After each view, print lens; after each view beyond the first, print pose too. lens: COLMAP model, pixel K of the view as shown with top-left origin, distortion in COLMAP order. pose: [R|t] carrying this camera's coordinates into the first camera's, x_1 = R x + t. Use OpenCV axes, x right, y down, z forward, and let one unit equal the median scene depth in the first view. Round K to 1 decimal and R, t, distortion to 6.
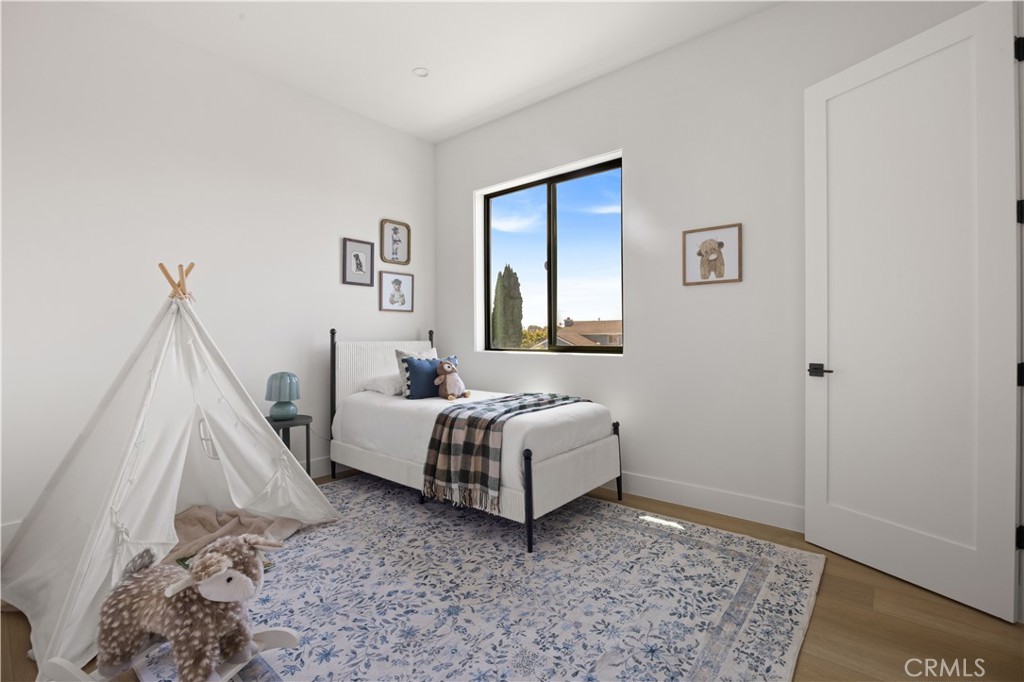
lens RADIAL K [[457.8, 0, 511.7], [0, 457.8, 336.2], [0, 0, 1]] dist [0.001585, 0.000162]
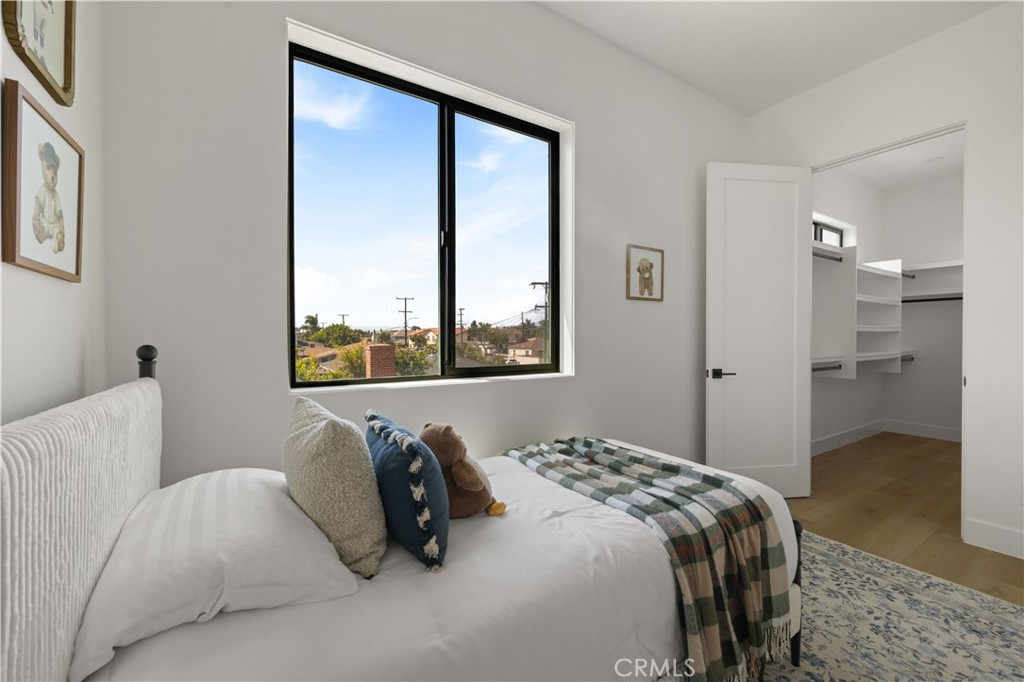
lens RADIAL K [[411.3, 0, 513.4], [0, 411.3, 339.7], [0, 0, 1]] dist [-0.002948, 0.000232]
pose [[0.302107, -0.003660, 0.953267, -0.579936], [0.000066, 0.999993, 0.003818, -0.026977], [-0.953274, -0.001091, 0.302105, 1.024458]]
